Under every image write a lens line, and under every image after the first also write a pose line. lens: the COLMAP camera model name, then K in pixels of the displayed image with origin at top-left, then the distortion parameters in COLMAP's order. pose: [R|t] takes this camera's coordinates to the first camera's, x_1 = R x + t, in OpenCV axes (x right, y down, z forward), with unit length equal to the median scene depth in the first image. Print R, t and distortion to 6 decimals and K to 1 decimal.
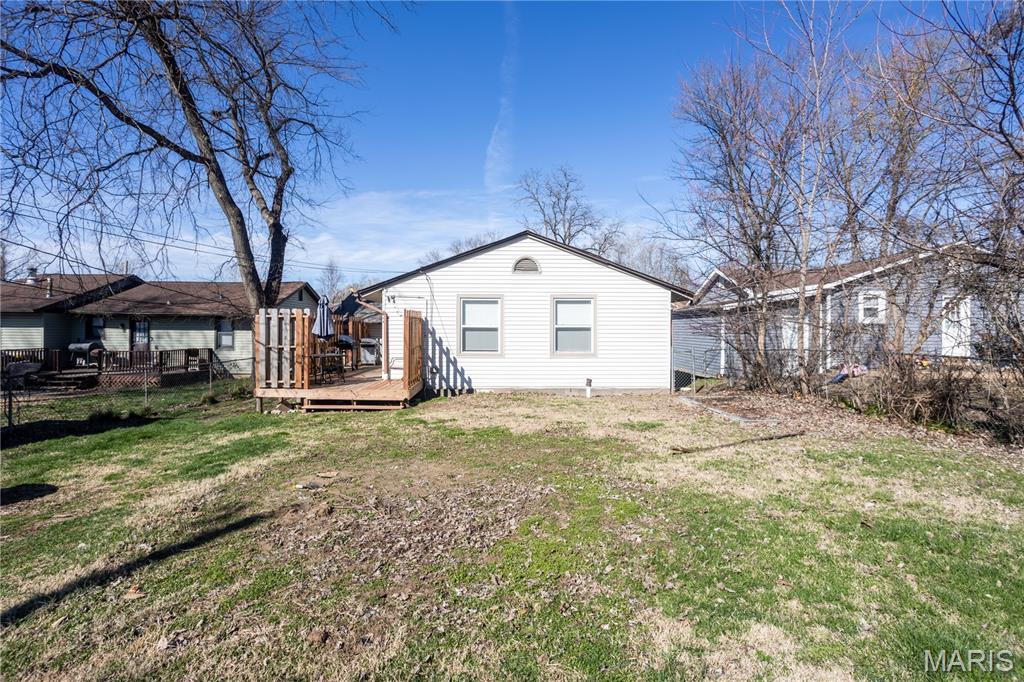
lens RADIAL K [[487.7, 0, 511.4], [0, 487.7, 341.5], [0, 0, 1]] dist [-0.006577, 0.001972]
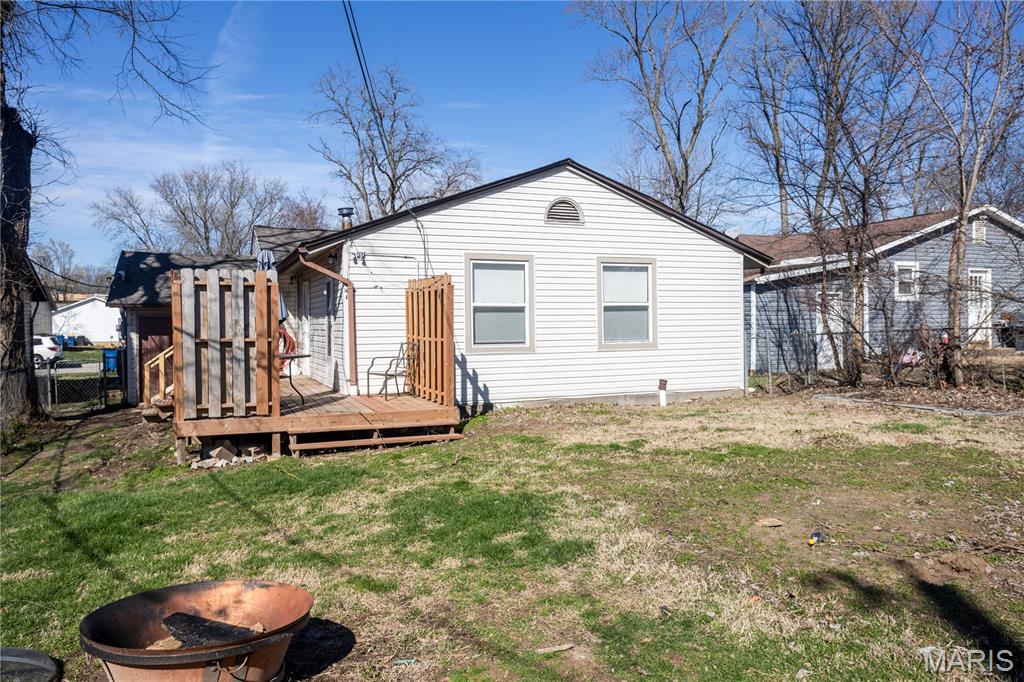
lens RADIAL K [[740.9, 0, 511.6], [0, 740.9, 336.6], [0, 0, 1]] dist [0.044035, -0.001078]
pose [[0.922216, -0.018665, 0.386224, -0.426450], [0.021636, 0.999760, -0.003347, 0.014364], [-0.386069, 0.011443, 0.922399, 0.104369]]
